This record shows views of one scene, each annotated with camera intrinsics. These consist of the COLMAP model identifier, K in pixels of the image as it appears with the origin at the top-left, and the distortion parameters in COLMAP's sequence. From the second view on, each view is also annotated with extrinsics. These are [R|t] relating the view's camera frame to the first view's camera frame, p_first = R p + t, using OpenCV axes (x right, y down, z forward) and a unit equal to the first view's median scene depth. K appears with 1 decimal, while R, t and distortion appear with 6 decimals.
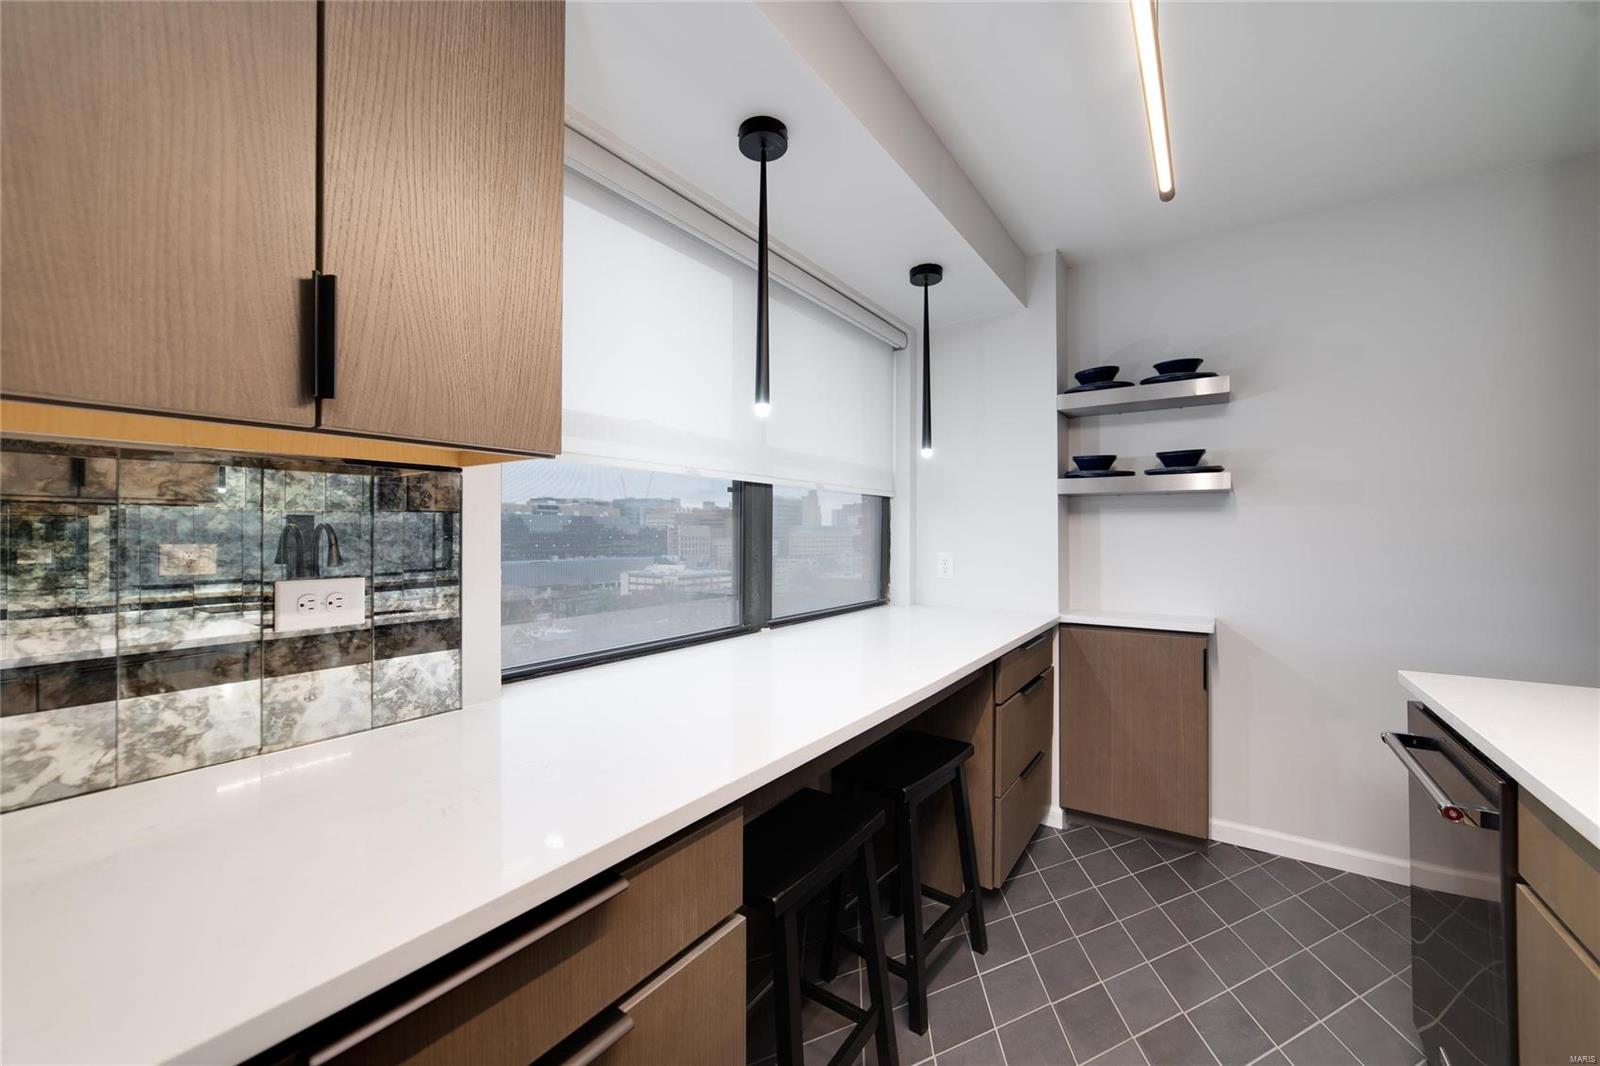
lens RADIAL K [[624.9, 0, 810.4], [0, 624.9, 526.9], [0, 0, 1]] dist [-0.014960, 0.003583]
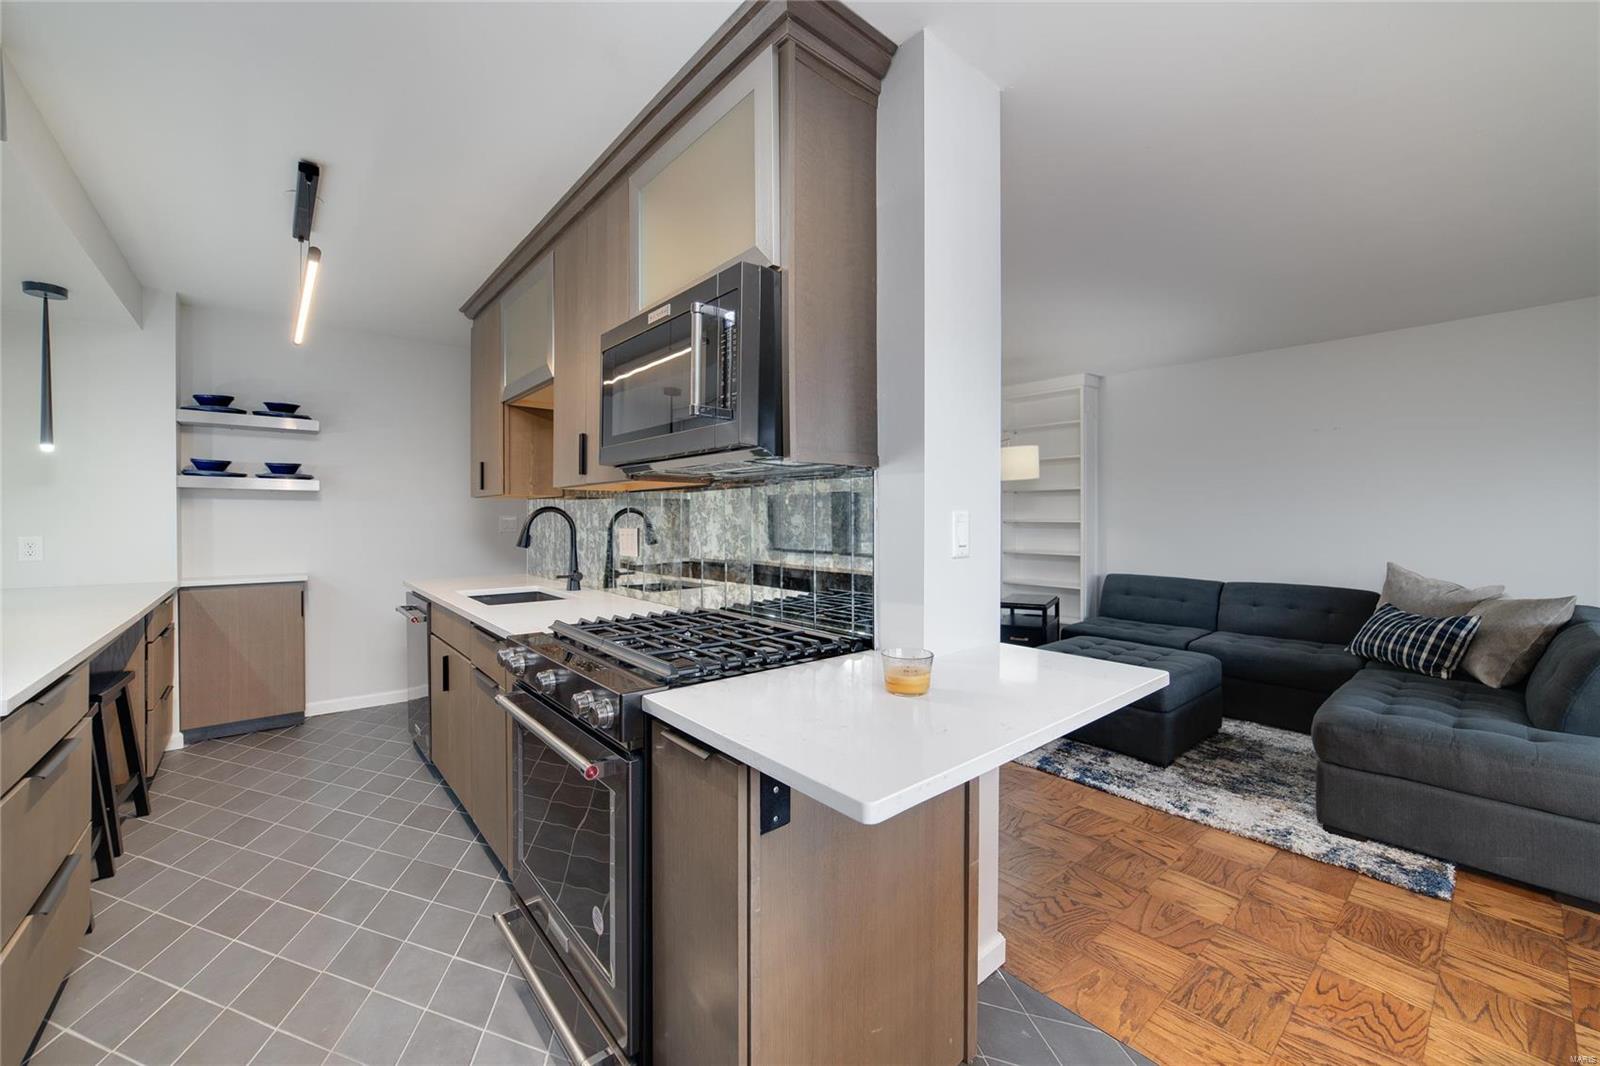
lens RADIAL K [[624.9, 0, 799.0], [0, 624.9, 524.6], [0, 0, 1]] dist [-0.014960, 0.003583]
pose [[0.275665, -0.008408, 0.961217, -0.481419], [-0.011087, 0.999867, 0.011925, -0.005631], [-0.961190, -0.013944, 0.275536, -0.588228]]
